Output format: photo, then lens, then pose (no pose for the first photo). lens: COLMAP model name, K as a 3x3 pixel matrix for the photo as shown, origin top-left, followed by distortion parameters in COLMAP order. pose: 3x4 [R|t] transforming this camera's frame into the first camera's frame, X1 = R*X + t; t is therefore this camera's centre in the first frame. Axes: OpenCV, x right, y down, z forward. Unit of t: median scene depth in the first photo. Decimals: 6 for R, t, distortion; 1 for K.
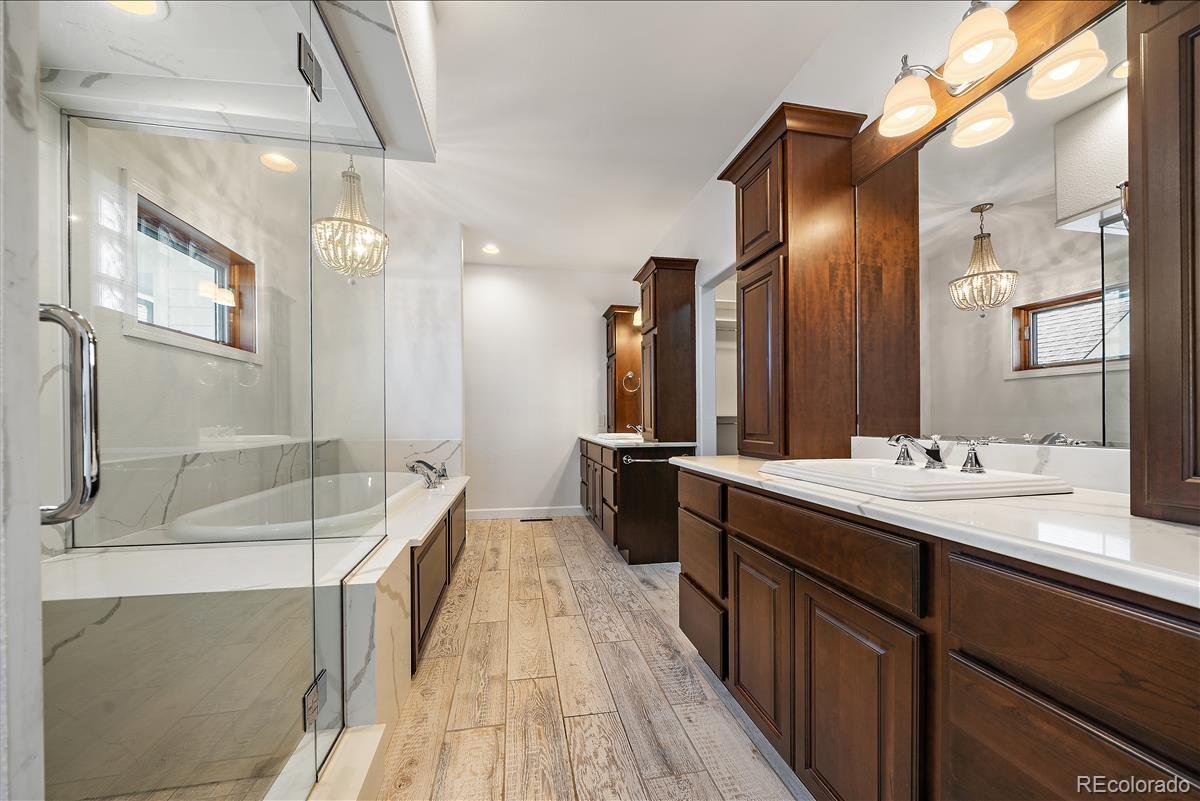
lens RADIAL K [[424.8, 0, 594.0], [0, 424.8, 420.1], [0, 0, 1]] dist [-0.005234, -0.000125]
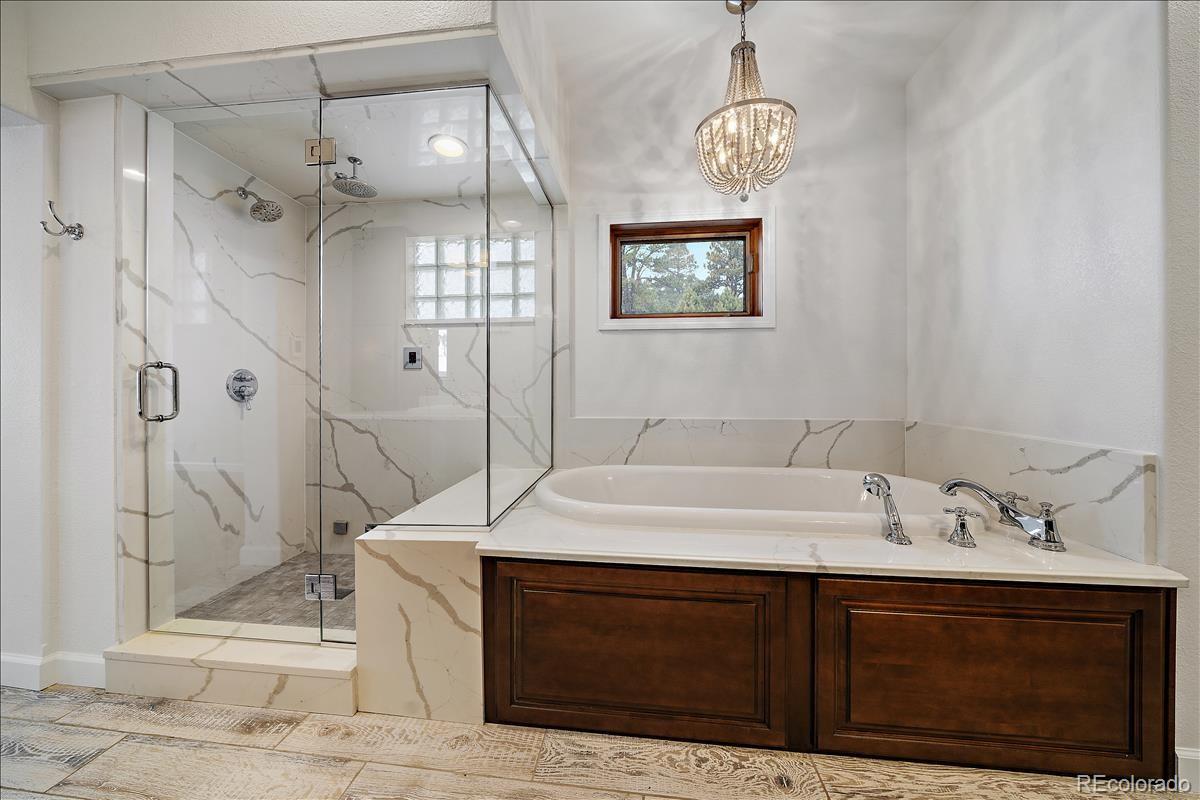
lens RADIAL K [[424.8, 0, 590.2], [0, 424.8, 386.1], [0, 0, 1]] dist [-0.005234, -0.000125]
pose [[-0.299382, 0.002166, -0.954131, 0.210261], [0.000402, 0.999998, 0.002144, -0.012337], [0.954133, 0.000259, -0.299382, 1.100166]]
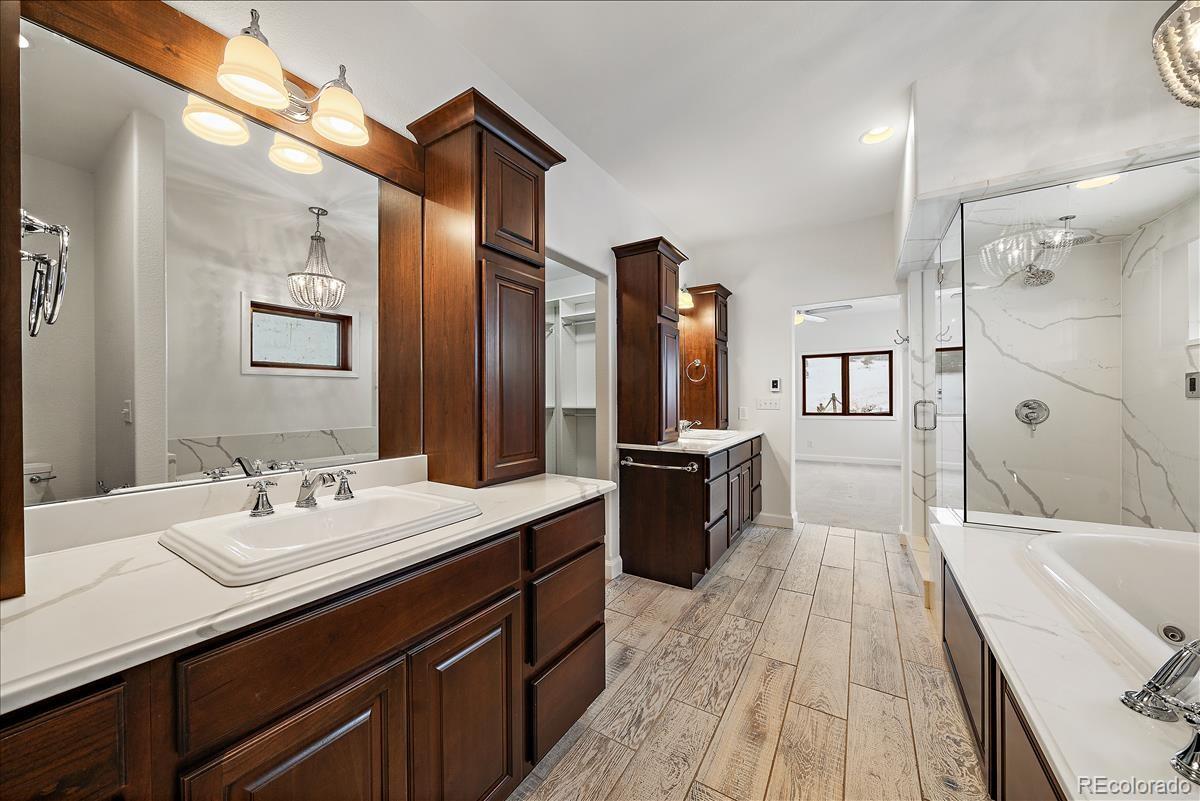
lens RADIAL K [[424.8, 0, 594.1], [0, 424.8, 397.6], [0, 0, 1]] dist [-0.005234, -0.000125]
pose [[-0.731846, 0.004204, 0.681457, -0.405585], [0.005678, 0.999984, -0.000072, -0.066159], [-0.681447, 0.003816, -0.731858, 1.954585]]
